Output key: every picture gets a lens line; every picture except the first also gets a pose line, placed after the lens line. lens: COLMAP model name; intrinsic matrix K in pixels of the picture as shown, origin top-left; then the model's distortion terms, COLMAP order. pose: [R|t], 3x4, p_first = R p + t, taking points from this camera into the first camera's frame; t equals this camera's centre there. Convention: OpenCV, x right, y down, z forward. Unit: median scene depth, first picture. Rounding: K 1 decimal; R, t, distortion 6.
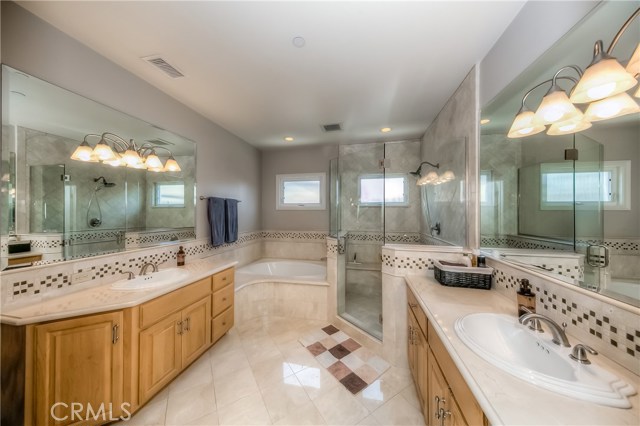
lens RADIAL K [[200.6, 0, 319.2], [0, 200.6, 211.9], [0, 0, 1]] dist [-0.007397, -0.000170]
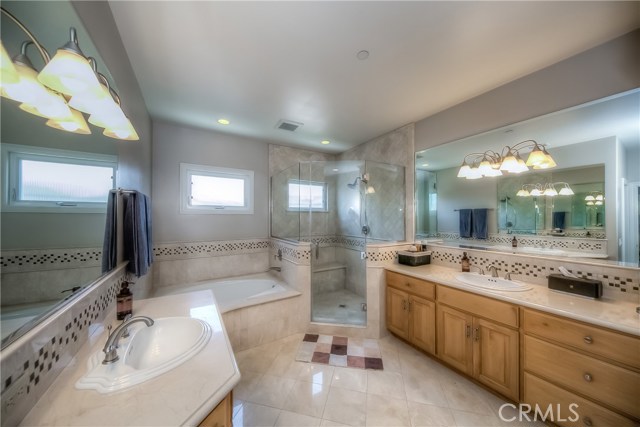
lens RADIAL K [[216.5, 0, 319.6], [0, 216.5, 215.1], [0, 0, 1]] dist [-0.004155, -0.001836]
pose [[0.716322, 0.003252, 0.697762, -0.736371], [-0.001942, 0.999995, -0.002666, -0.007054], [-0.697767, 0.000555, 0.716325, 0.243541]]
